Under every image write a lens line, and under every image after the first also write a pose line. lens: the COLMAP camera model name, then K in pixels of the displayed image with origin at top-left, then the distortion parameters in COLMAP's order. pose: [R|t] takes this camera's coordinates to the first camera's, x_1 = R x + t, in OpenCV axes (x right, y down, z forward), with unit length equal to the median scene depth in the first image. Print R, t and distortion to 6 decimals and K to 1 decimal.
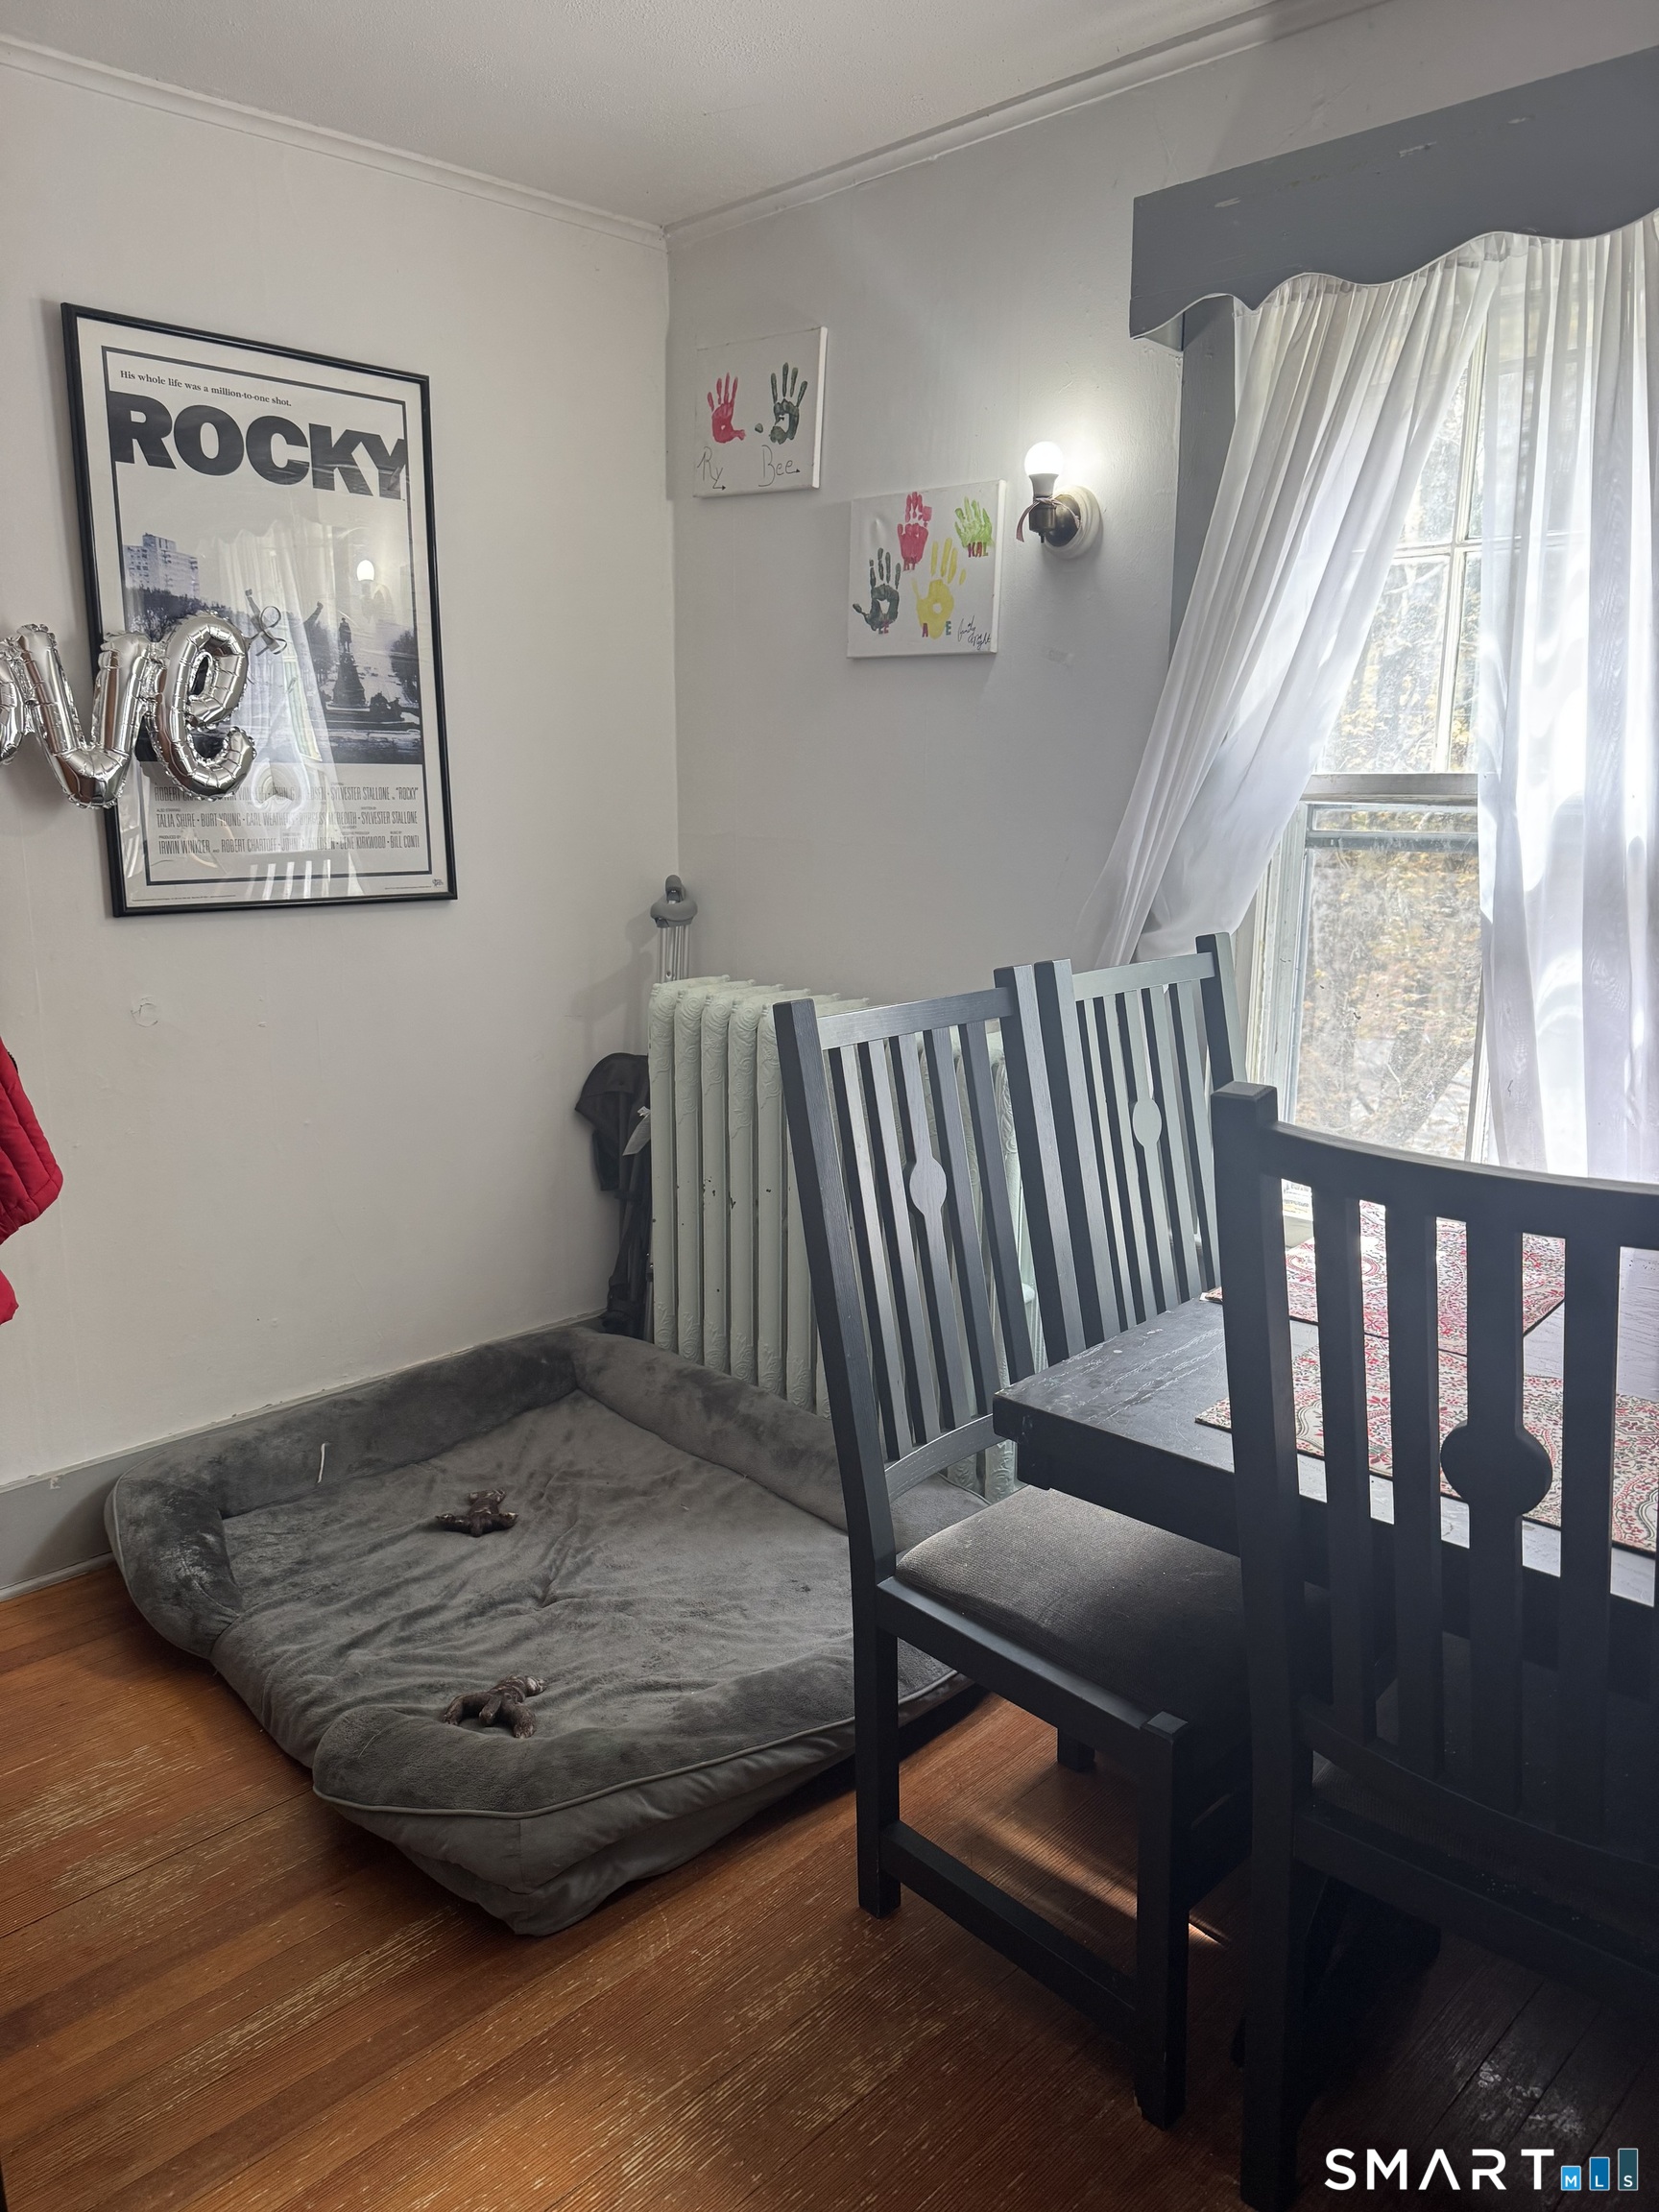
lens RADIAL K [[1575.5, 0, 818.7], [0, 1575.5, 1103.7], [0, 0, 1]] dist [0.072135, -0.090311]
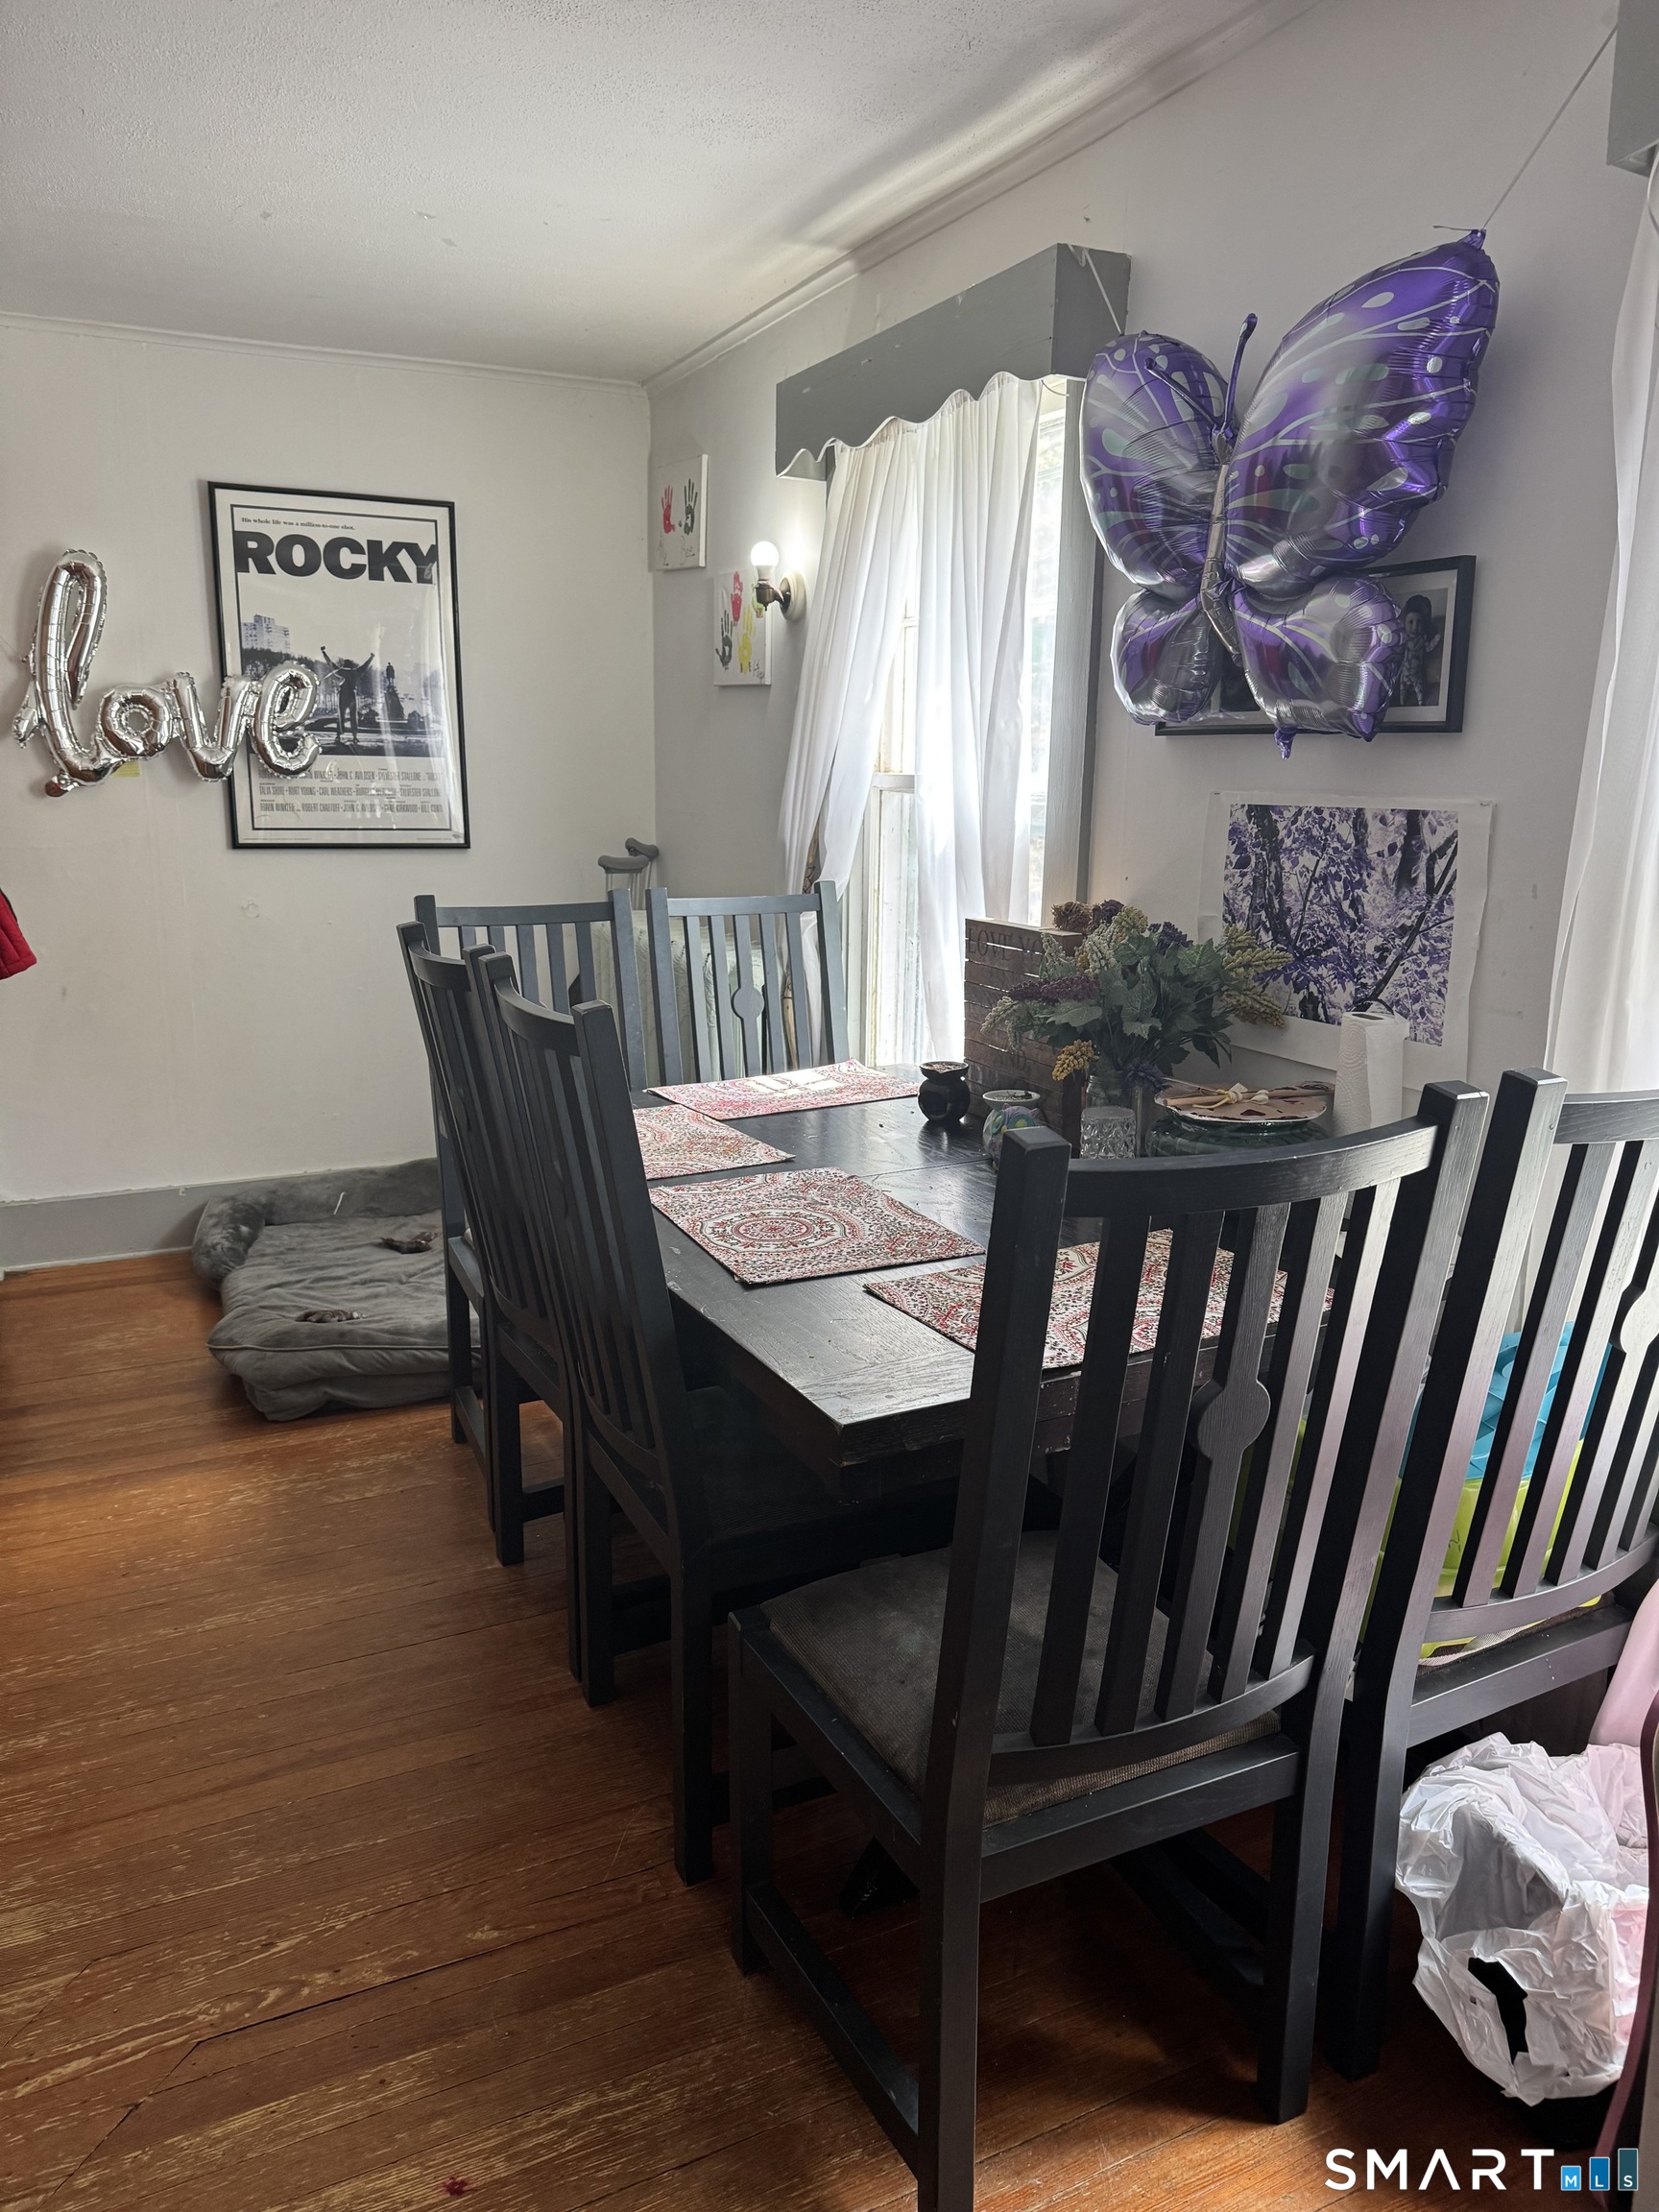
lens RADIAL K [[1575.5, 0, 826.5], [0, 1575.5, 1103.1], [0, 0, 1]] dist [0.072135, -0.090311]
pose [[0.944324, 0.080012, -0.319141, 0.673446], [-0.078142, 0.996767, 0.018682, 0.064322], [0.319604, 0.007296, 0.947523, -0.348657]]
